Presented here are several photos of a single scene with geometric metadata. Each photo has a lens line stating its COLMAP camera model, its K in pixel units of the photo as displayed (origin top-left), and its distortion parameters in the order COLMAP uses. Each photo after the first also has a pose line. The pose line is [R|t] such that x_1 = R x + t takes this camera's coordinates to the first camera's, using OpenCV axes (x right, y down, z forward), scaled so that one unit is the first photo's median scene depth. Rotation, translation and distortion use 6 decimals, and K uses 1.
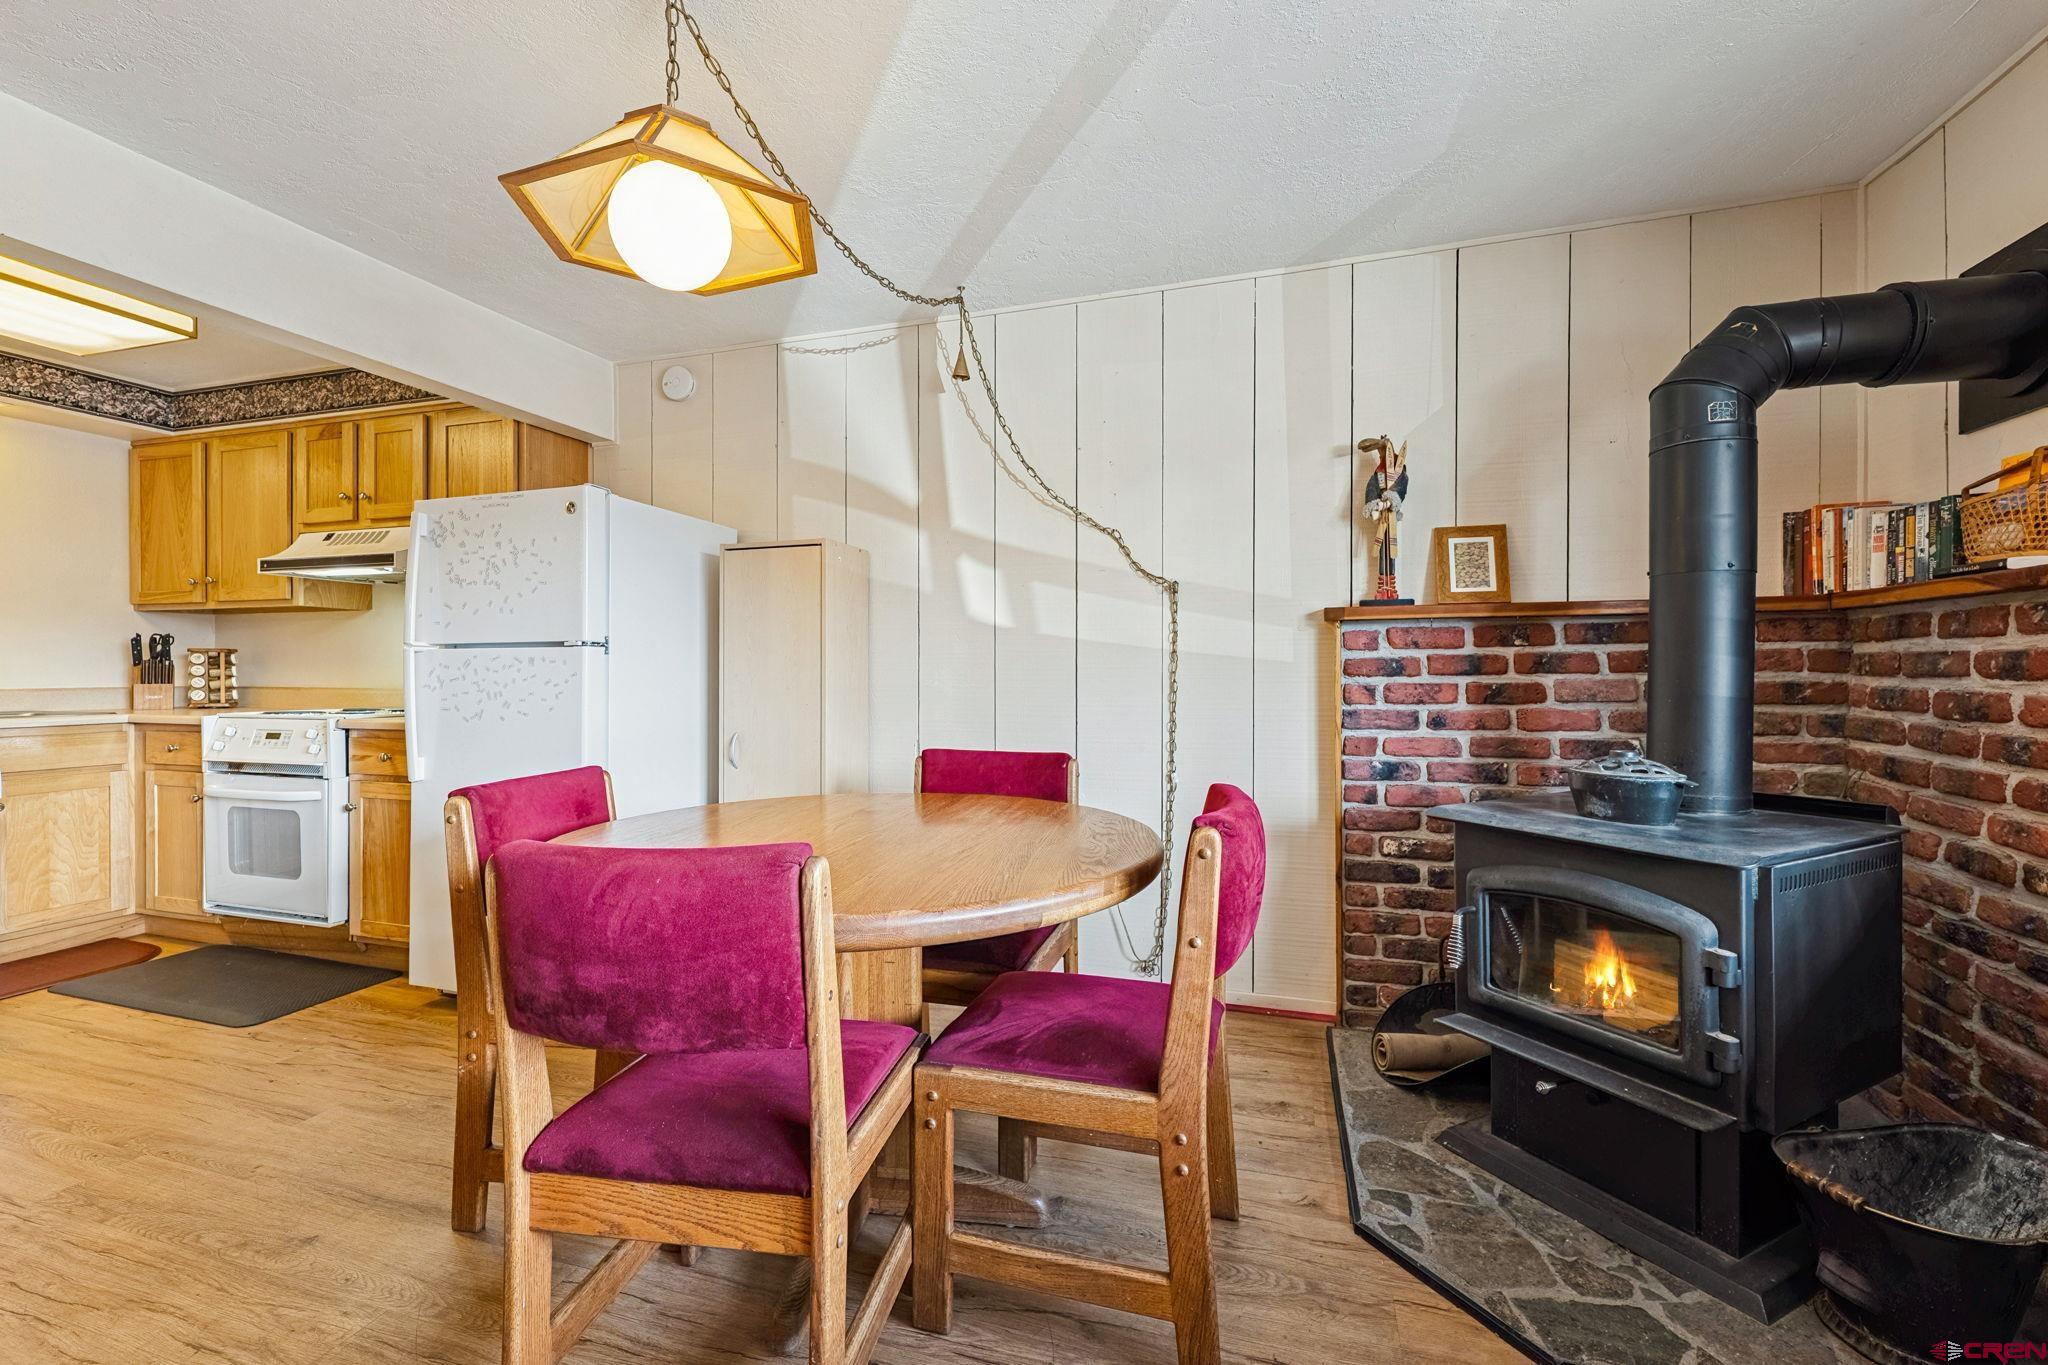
lens RADIAL K [[854.0, 0, 1008.5], [0, 854.0, 680.0], [0, 0, 1]] dist [-0.001041, -0.000395]
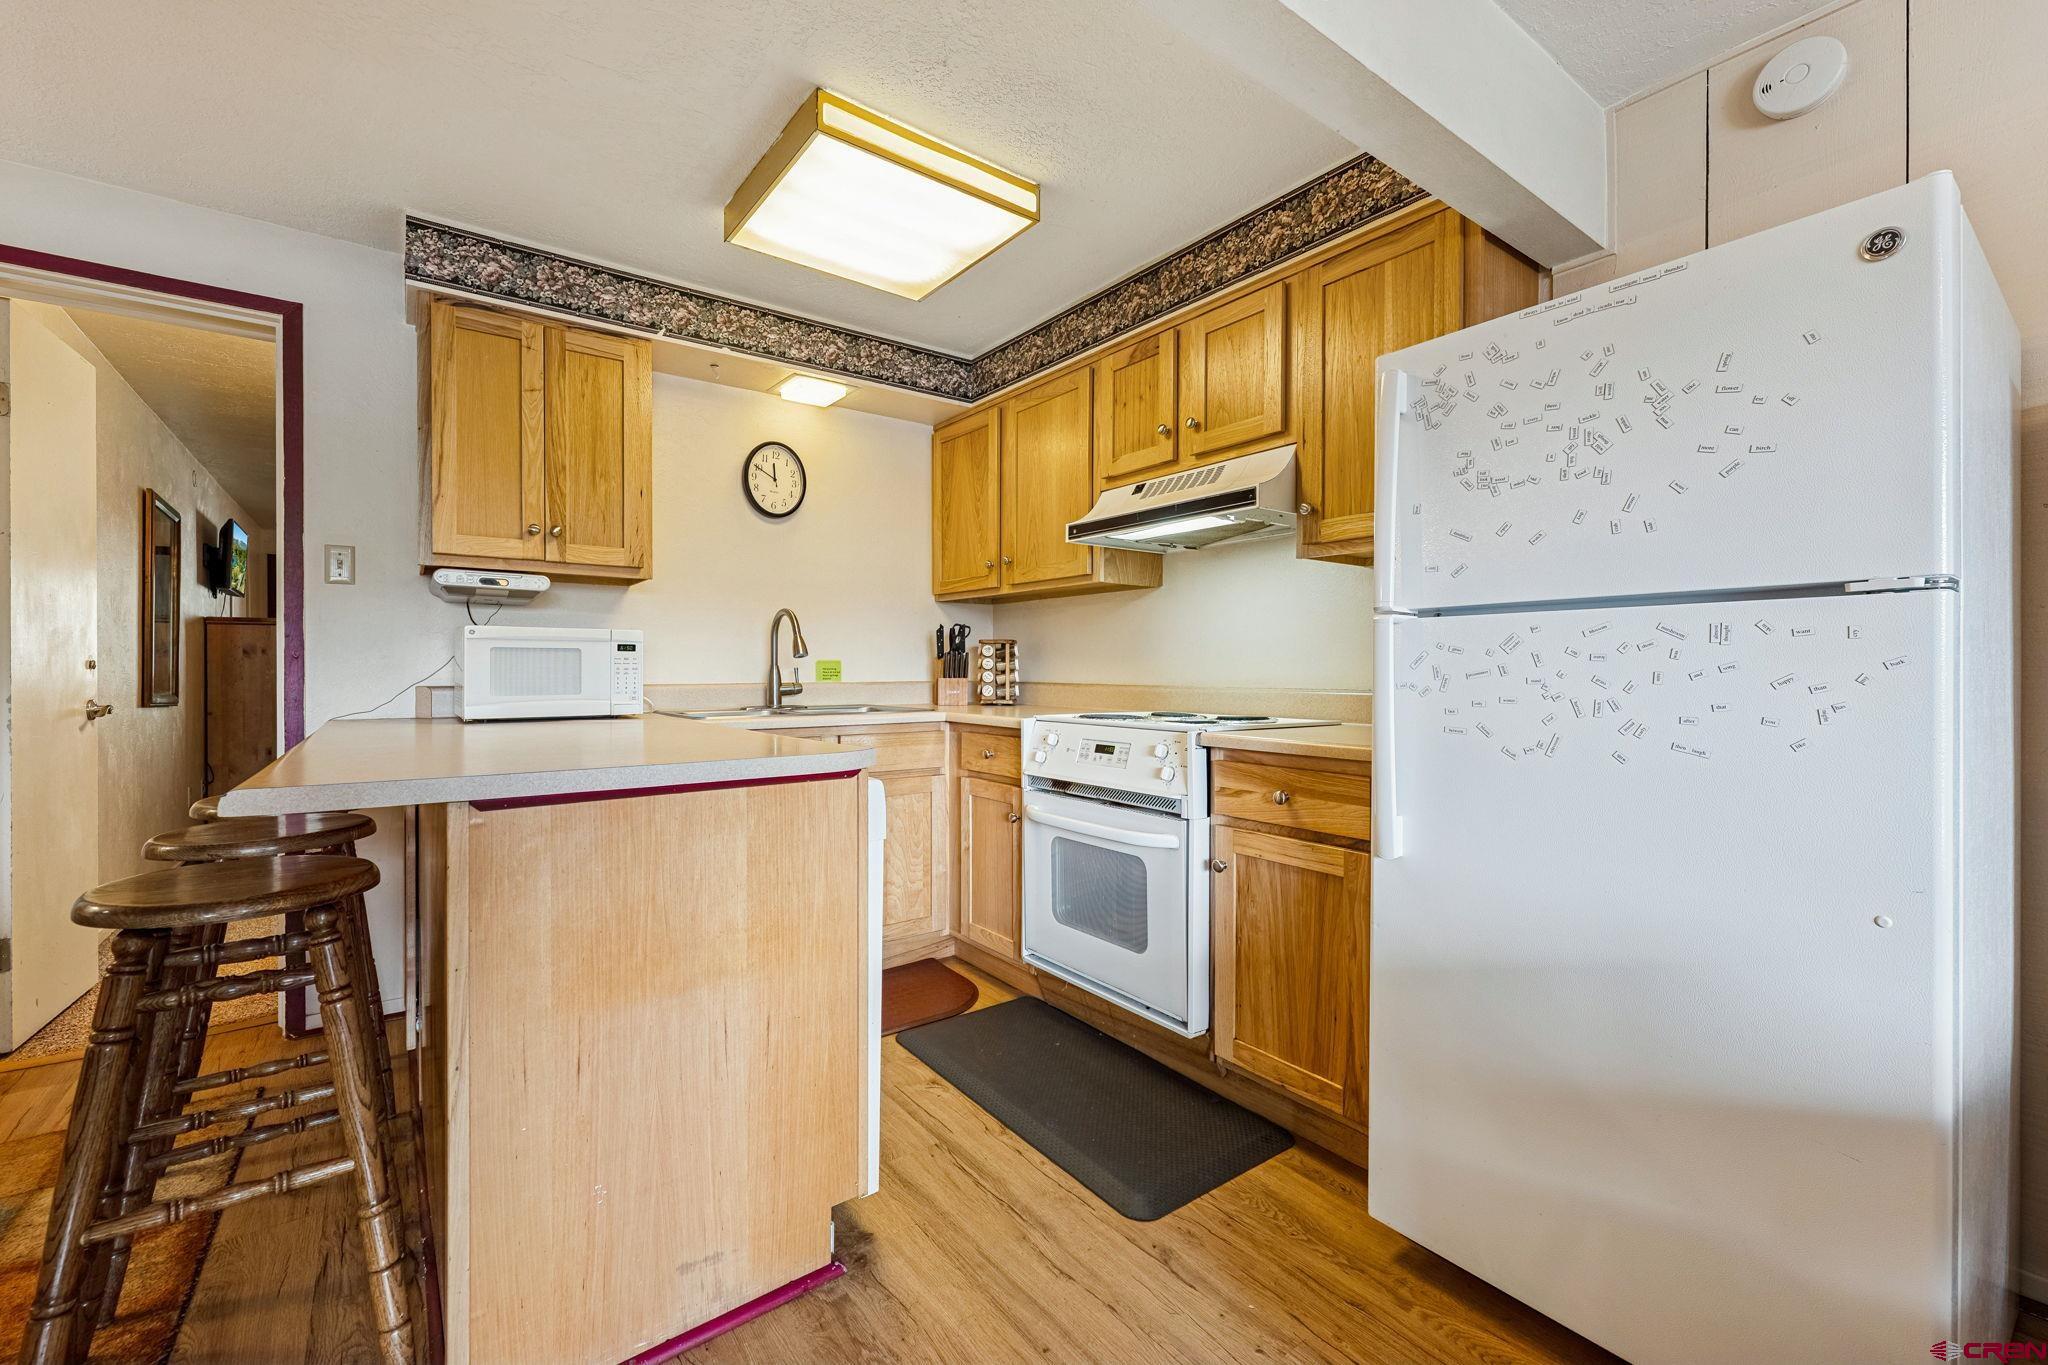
lens RADIAL K [[854.0, 0, 1008.5], [0, 854.0, 680.0], [0, 0, 1]] dist [-0.001041, -0.000395]
pose [[0.801335, 0.007883, -0.598164, -0.449645], [-0.005772, 0.999969, 0.005446, 0.001451], [0.598188, -0.000912, 0.801355, 0.326769]]
